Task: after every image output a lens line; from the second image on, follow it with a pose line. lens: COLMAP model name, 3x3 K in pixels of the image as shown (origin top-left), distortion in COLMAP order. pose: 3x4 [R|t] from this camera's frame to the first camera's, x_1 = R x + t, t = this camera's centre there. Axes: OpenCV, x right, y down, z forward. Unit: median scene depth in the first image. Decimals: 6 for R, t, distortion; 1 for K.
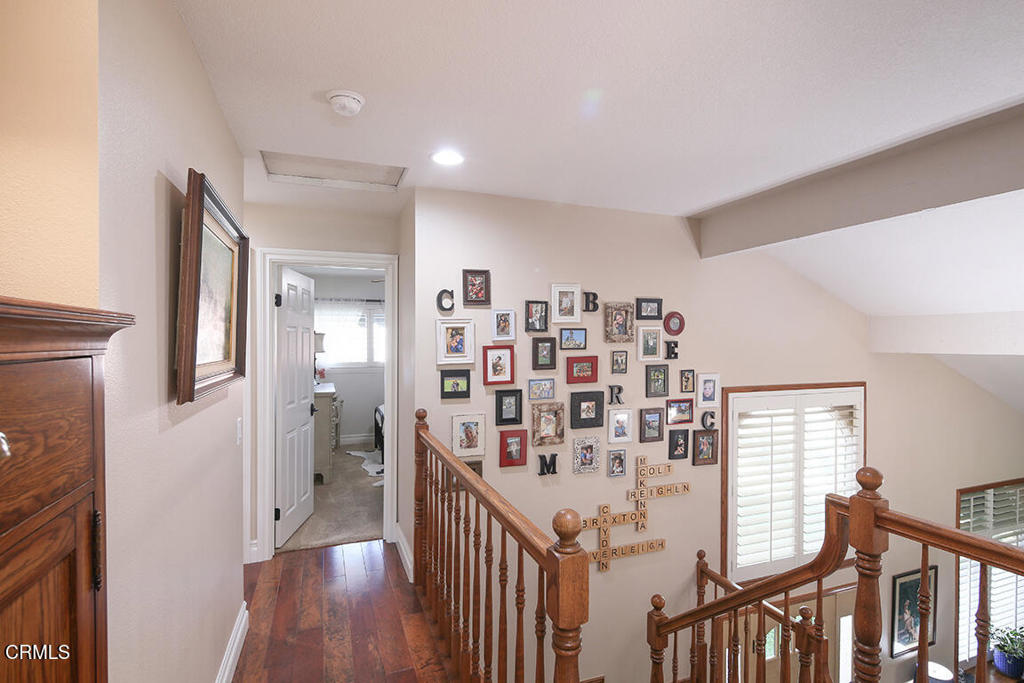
lens RADIAL K [[502.1, 0, 512.0], [0, 502.1, 341.5], [0, 0, 1]] dist [0.013240, -0.011822]
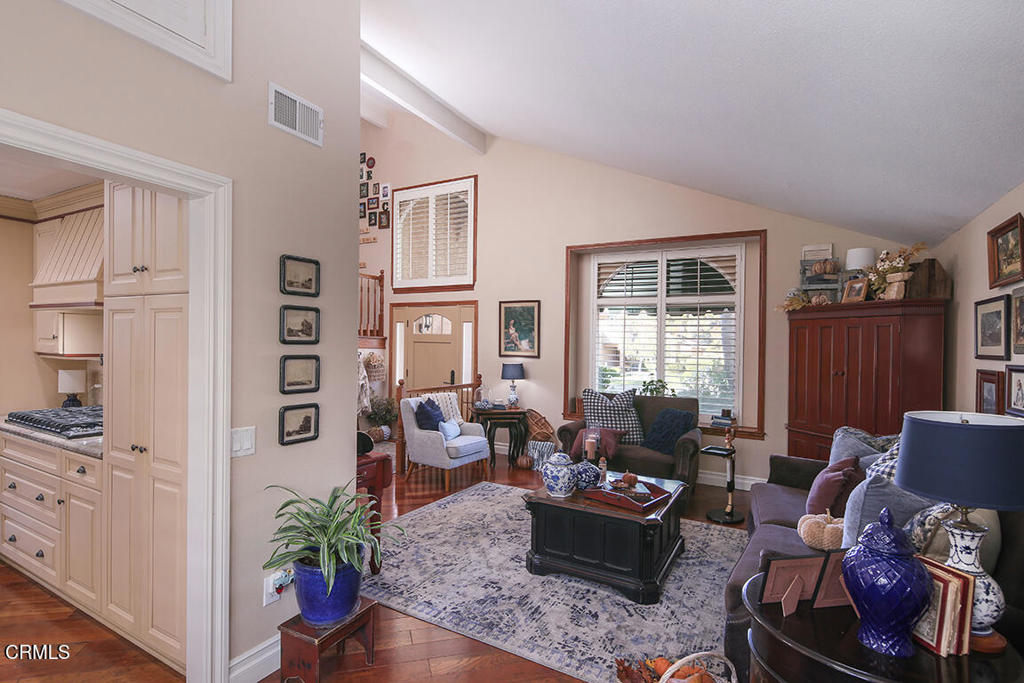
lens RADIAL K [[502.1, 0, 512.0], [0, 502.1, 341.5], [0, 0, 1]] dist [0.013240, -0.011822]
pose [[0.649989, 0.008468, -0.759896, 2.316675], [-0.020837, 0.999761, -0.006683, 0.718344], [0.759658, 0.020178, 0.650010, 0.072349]]
